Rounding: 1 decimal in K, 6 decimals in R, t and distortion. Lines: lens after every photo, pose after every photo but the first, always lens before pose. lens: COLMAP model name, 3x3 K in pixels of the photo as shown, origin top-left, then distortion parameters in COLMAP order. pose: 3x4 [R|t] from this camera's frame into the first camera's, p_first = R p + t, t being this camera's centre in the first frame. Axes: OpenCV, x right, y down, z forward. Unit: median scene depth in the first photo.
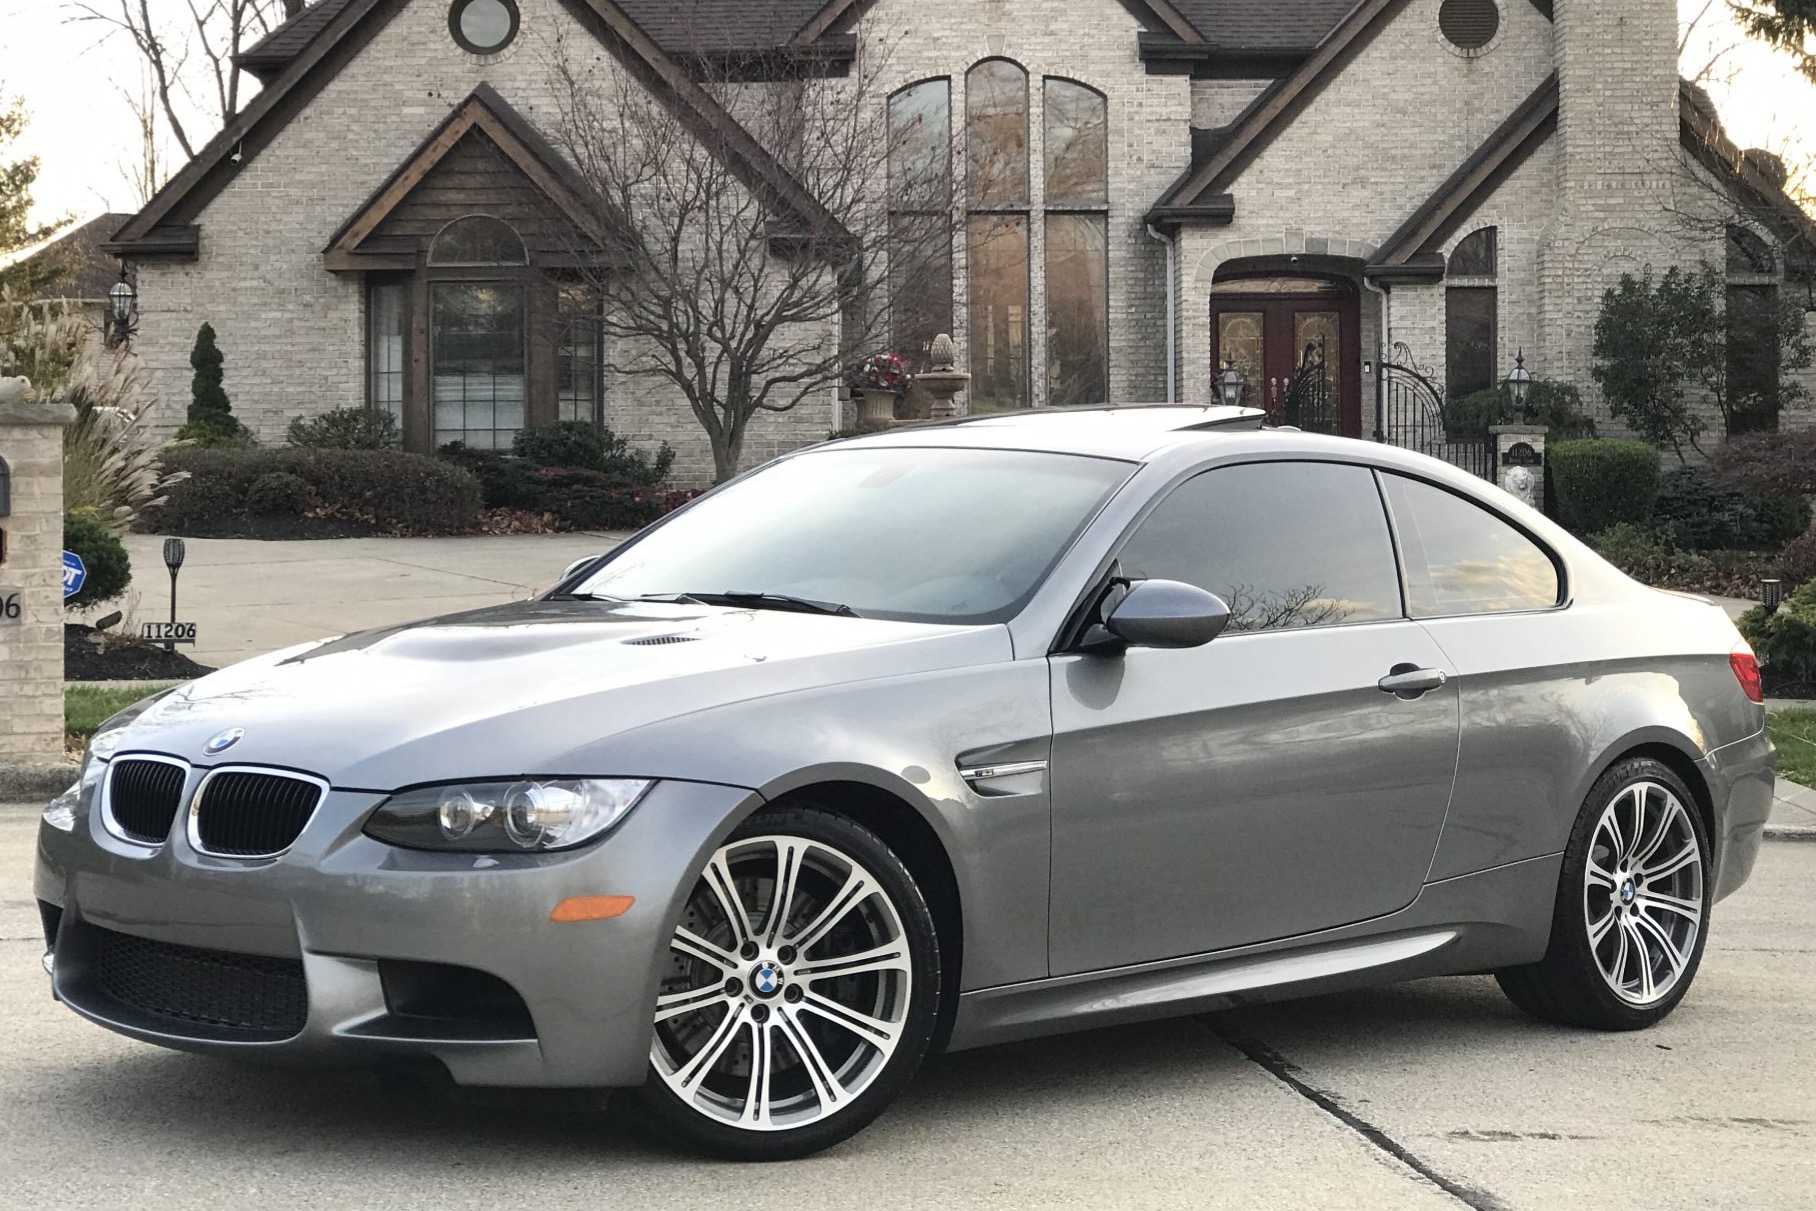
lens RADIAL K [[3412.6, 0, 912.8], [0, 3412.6, 461.0], [0, 0, 1]] dist [-0.128531, 1.708617]
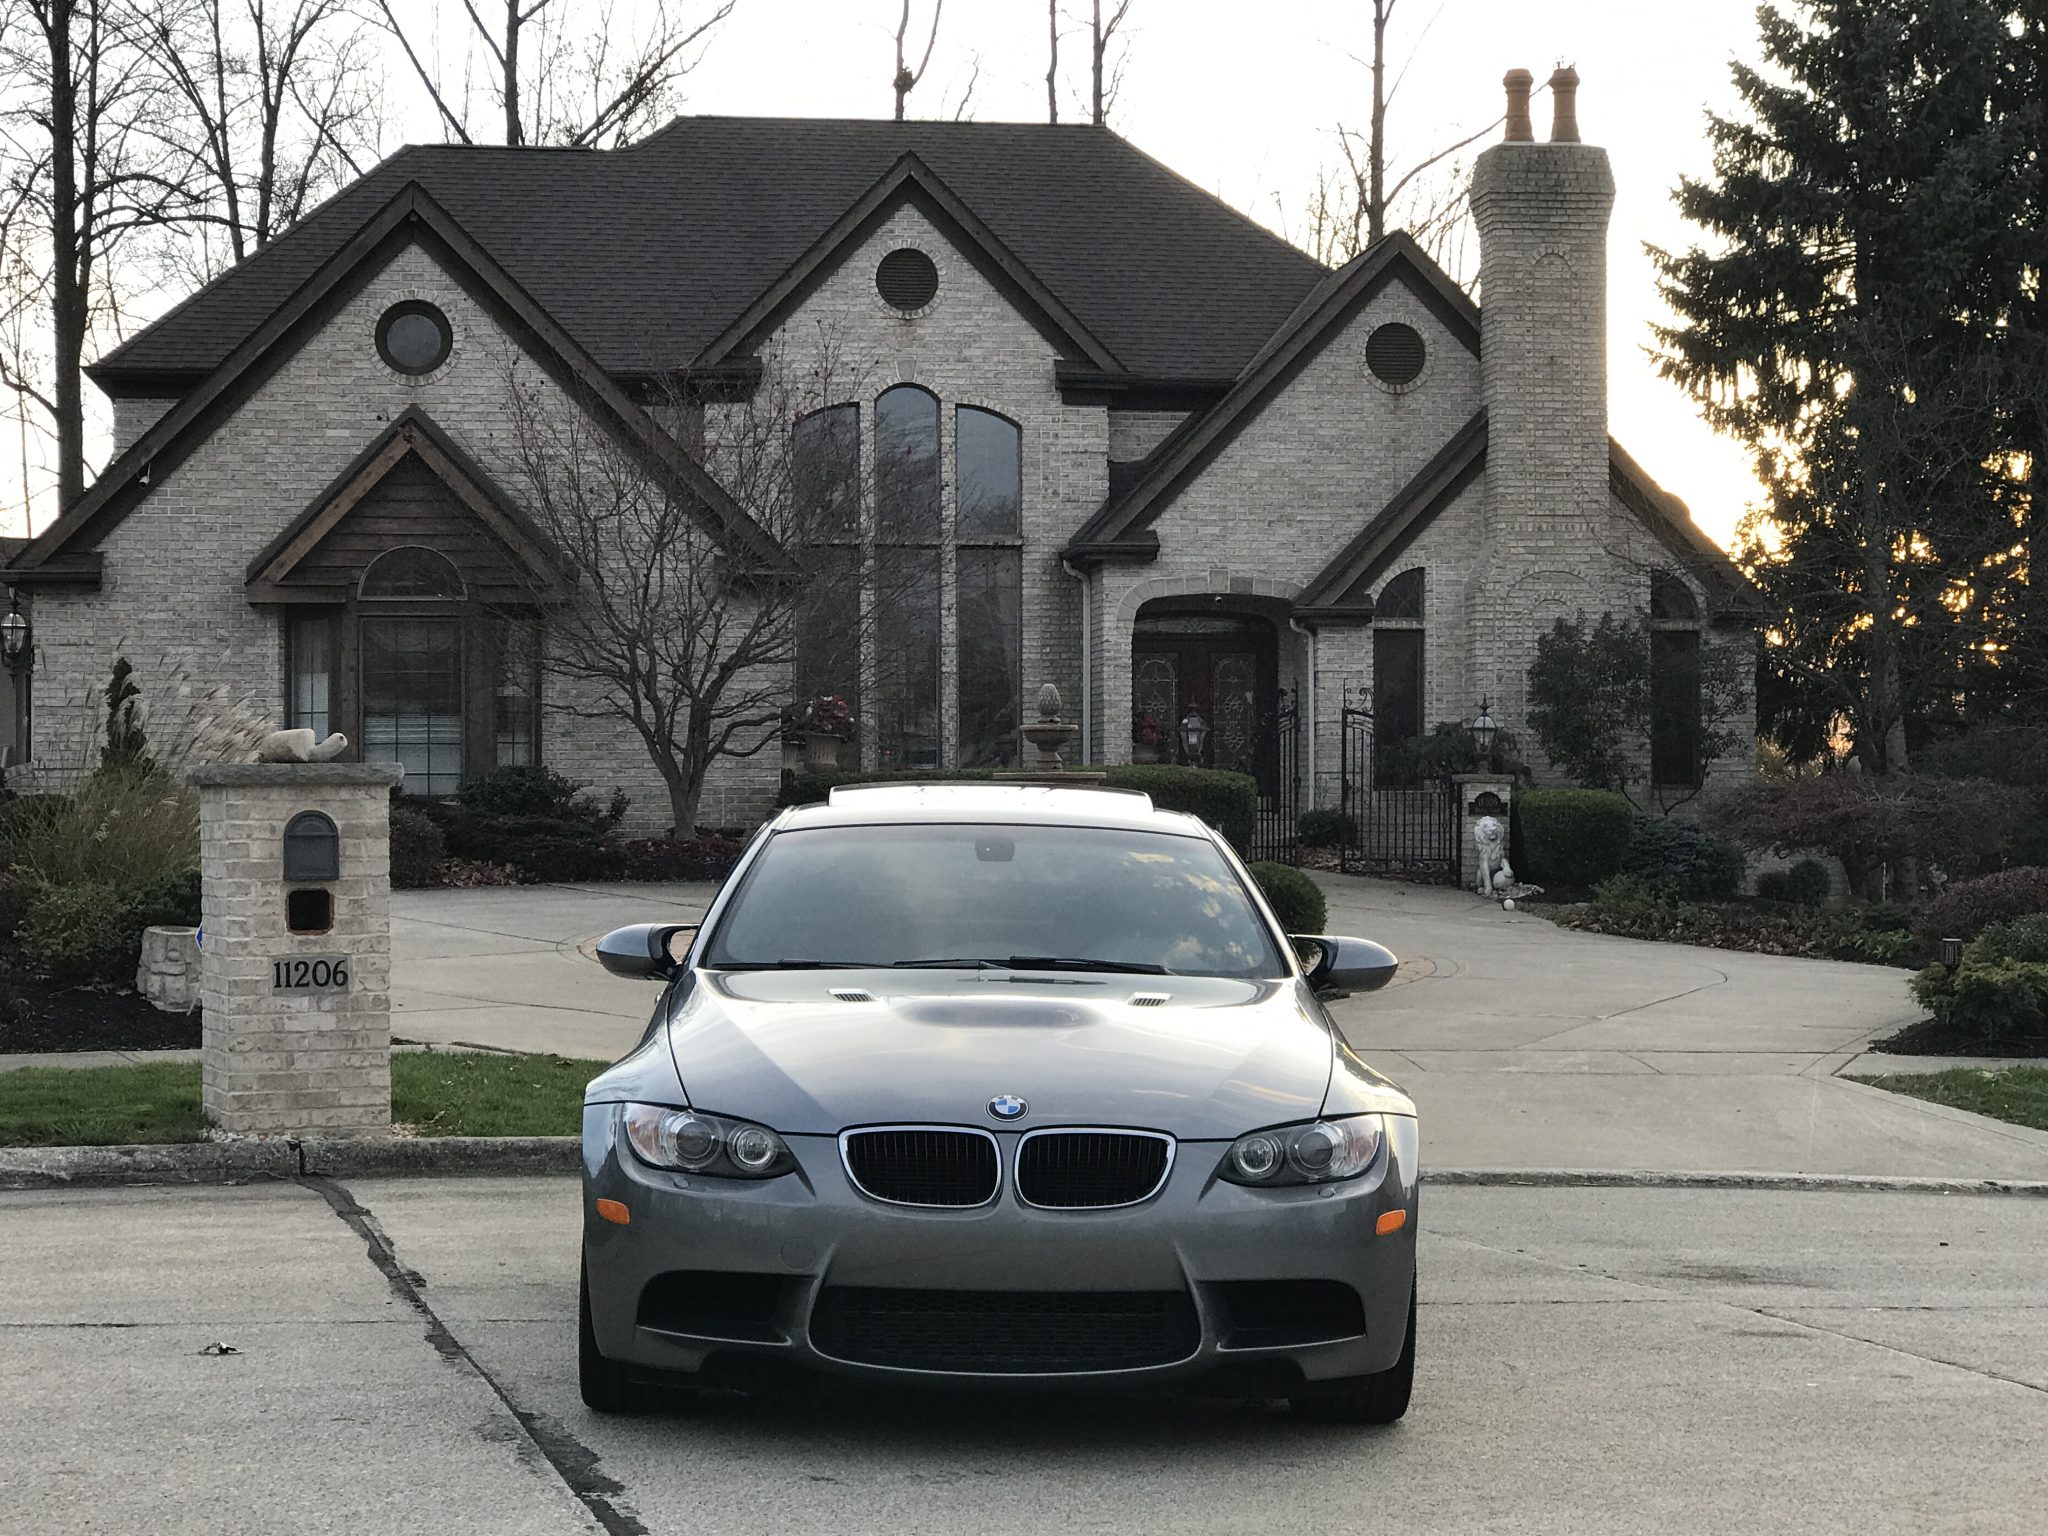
lens RADIAL K [[3636.0, 0, 1048.3], [0, 3636.0, 780.9], [0, 0, 1]] dist [-0.144651, 1.730607]
pose [[0.991159, 0.004174, 0.132617, -0.084589], [-0.003585, 0.999983, -0.004684, -0.003163], [-0.132634, 0.004168, 0.991156, -0.015786]]
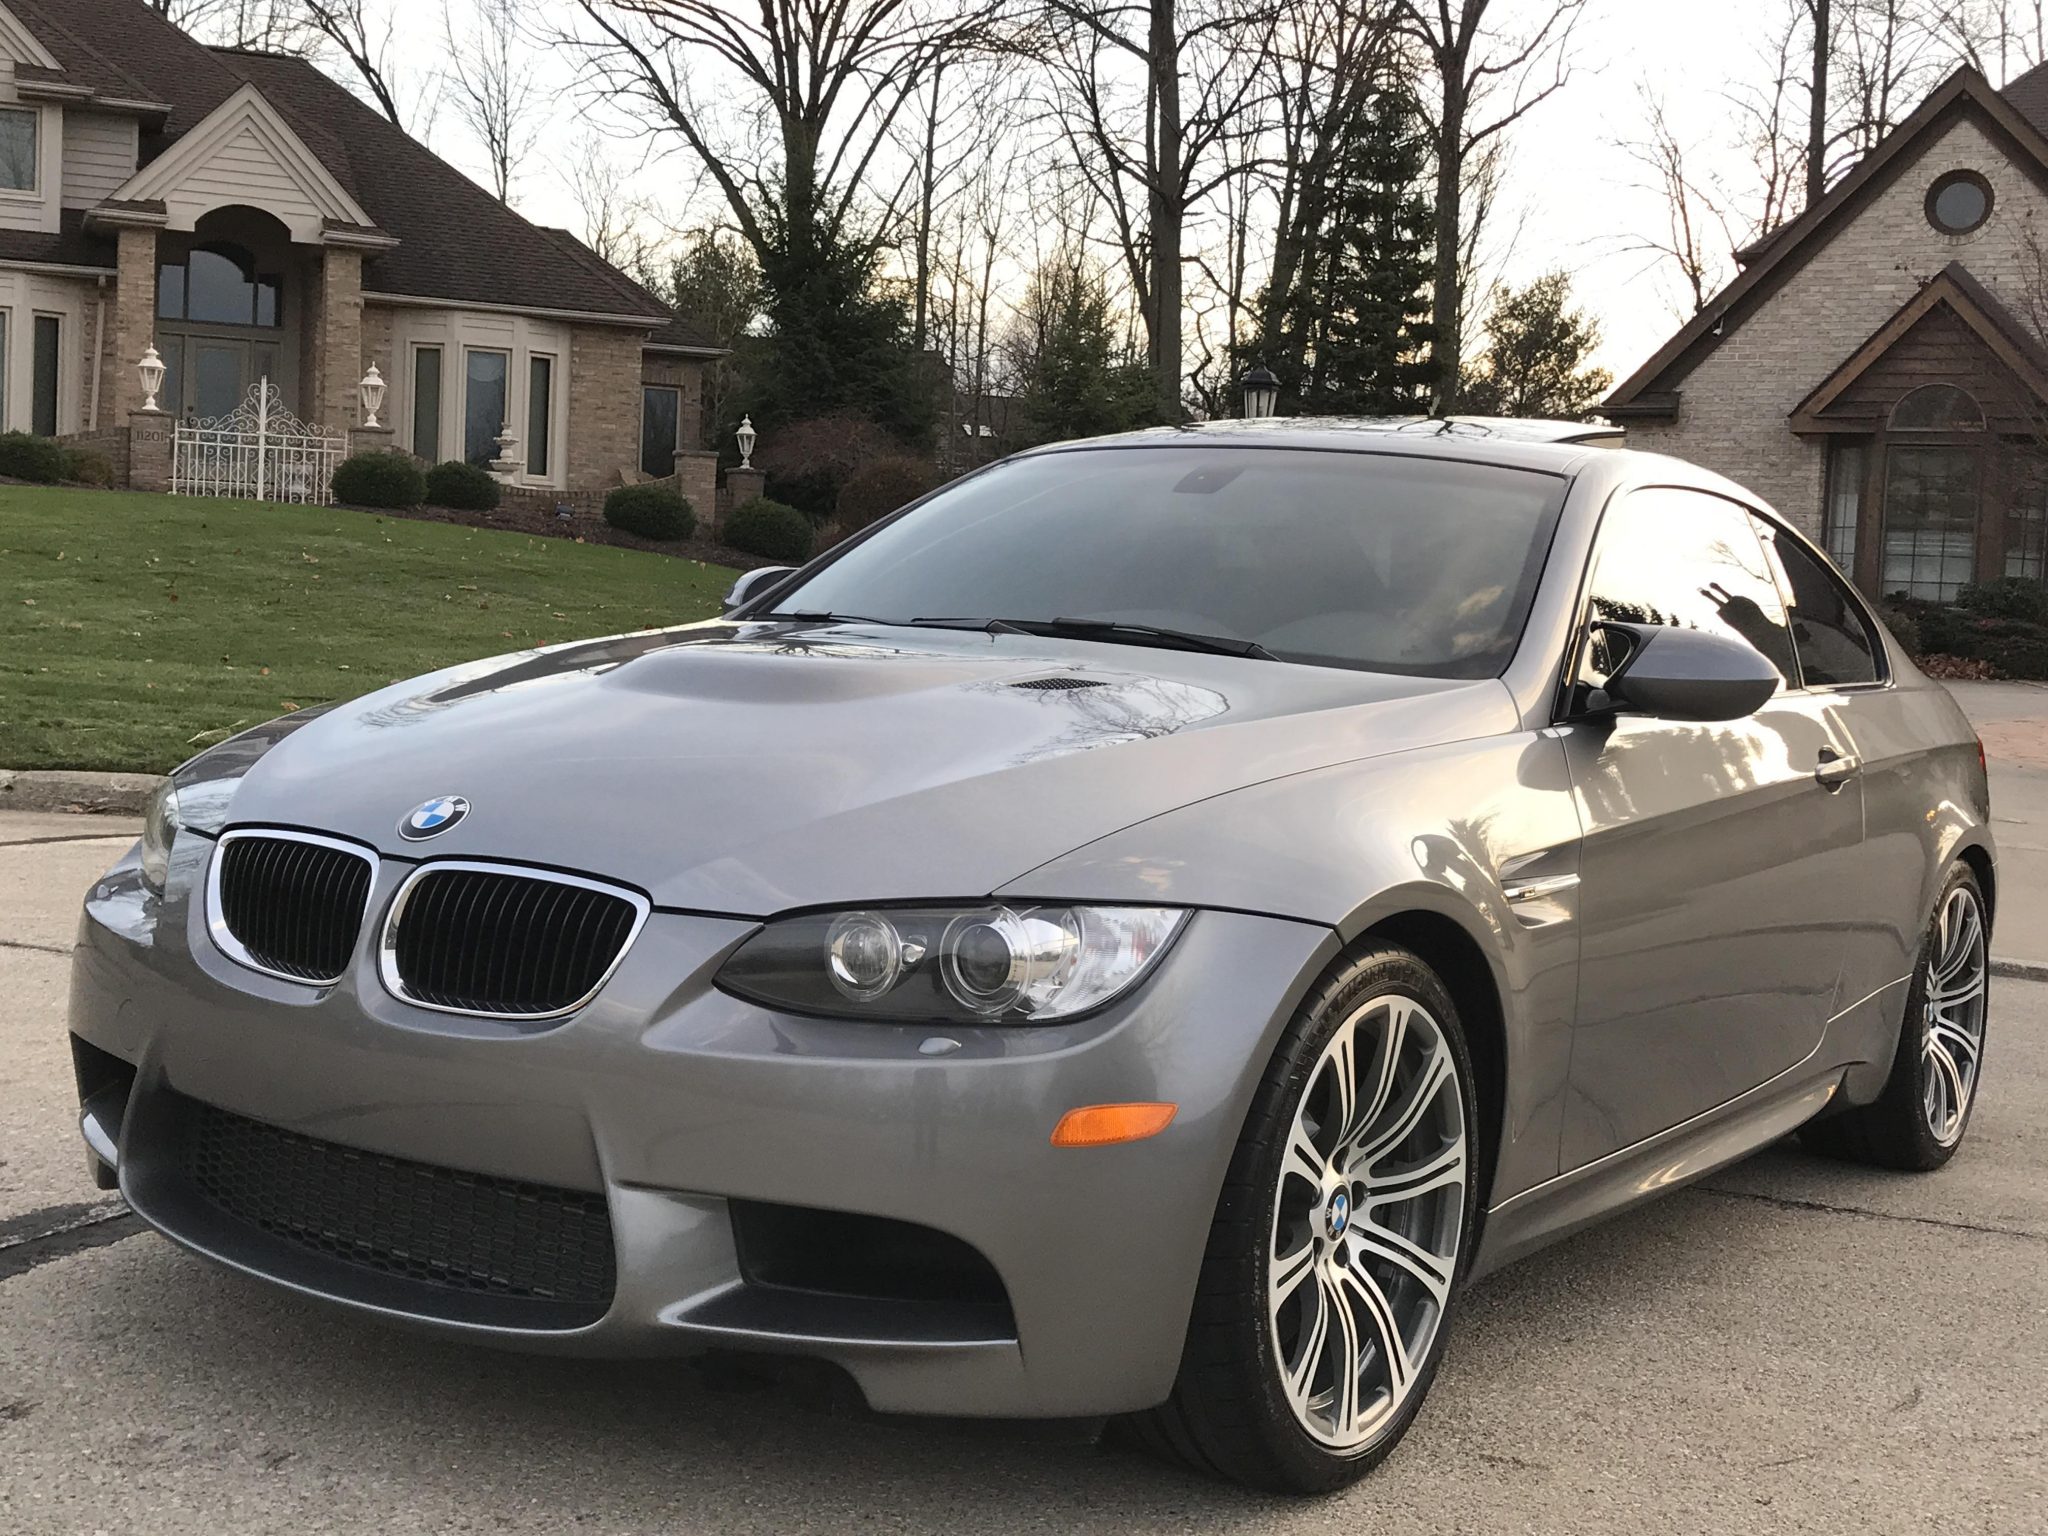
lens RADIAL K [[2555.1, 0, 1021.2], [0, 2555.1, 747.9], [0, 0, 1]] dist [0.073688, -0.216635]
pose [[0.885765, 0.073311, -0.458309, -0.002932], [-0.050038, 0.996775, 0.062736, 0.006444], [0.461430, -0.032636, 0.886576, 0.134450]]
